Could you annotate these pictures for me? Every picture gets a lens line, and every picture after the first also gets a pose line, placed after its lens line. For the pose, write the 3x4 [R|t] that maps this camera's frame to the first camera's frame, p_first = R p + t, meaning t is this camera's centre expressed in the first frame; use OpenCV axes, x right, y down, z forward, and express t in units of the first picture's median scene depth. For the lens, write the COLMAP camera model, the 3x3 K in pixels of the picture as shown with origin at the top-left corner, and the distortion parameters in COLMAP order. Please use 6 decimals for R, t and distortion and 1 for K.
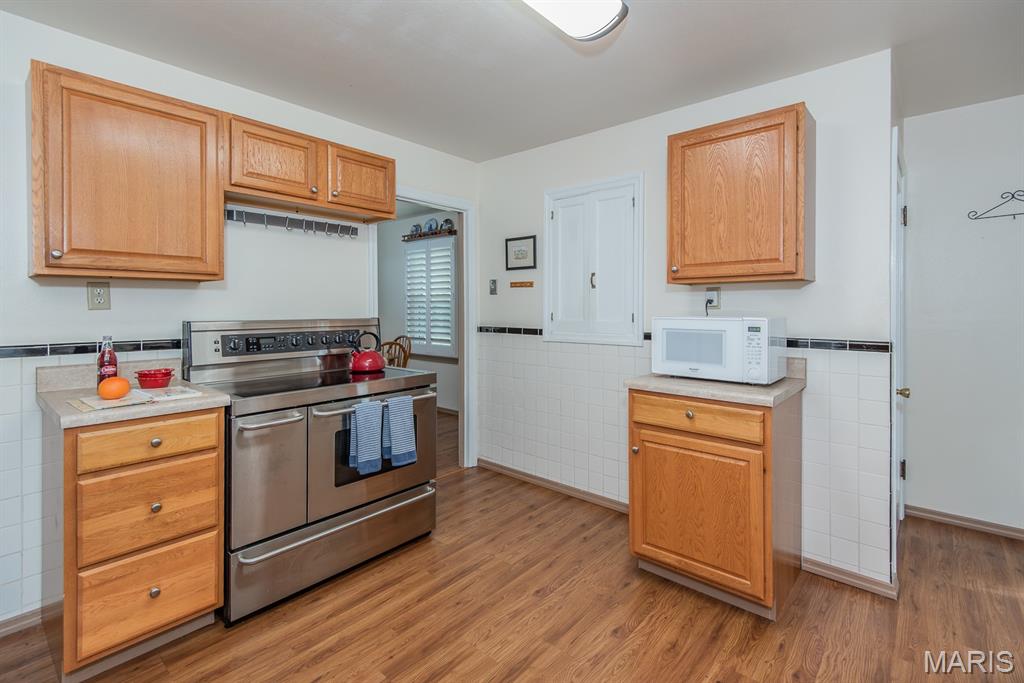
lens RADIAL K [[487.0, 0, 476.2], [0, 487.0, 310.7], [0, 0, 1]] dist [0.001790, -0.001089]
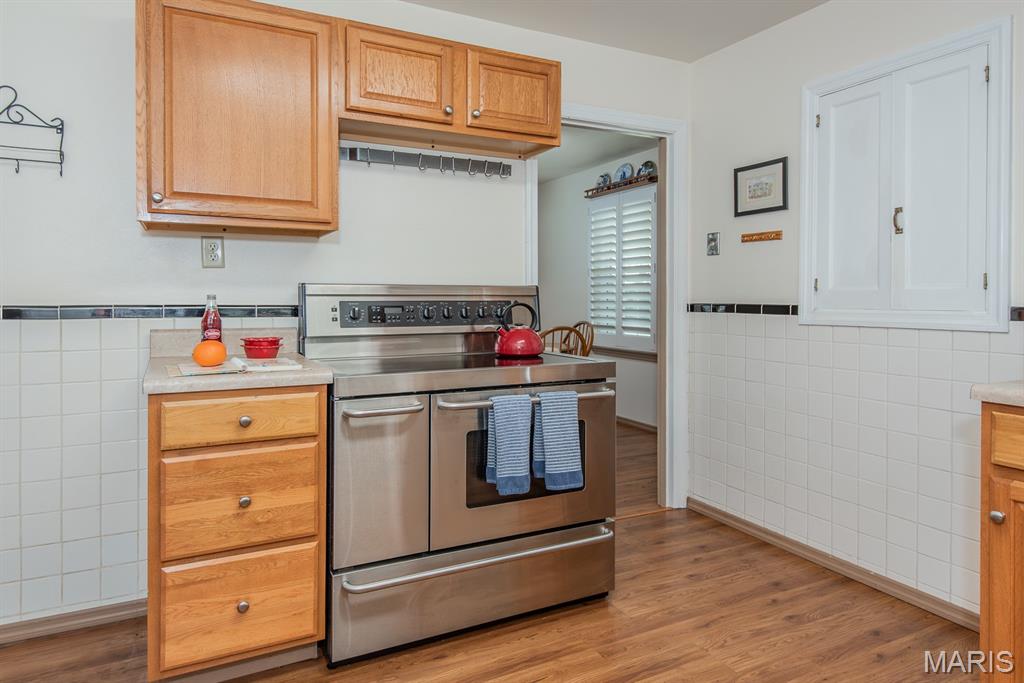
lens RADIAL K [[595.5, 0, 445.4], [0, 595.5, 305.0], [0, 0, 1]] dist [0.038243, -0.027204]
pose [[0.921643, 0.007337, -0.387970, 0.025369], [-0.005136, 0.999964, 0.006712, 0.049327], [0.388006, -0.004193, 0.921647, 0.152625]]
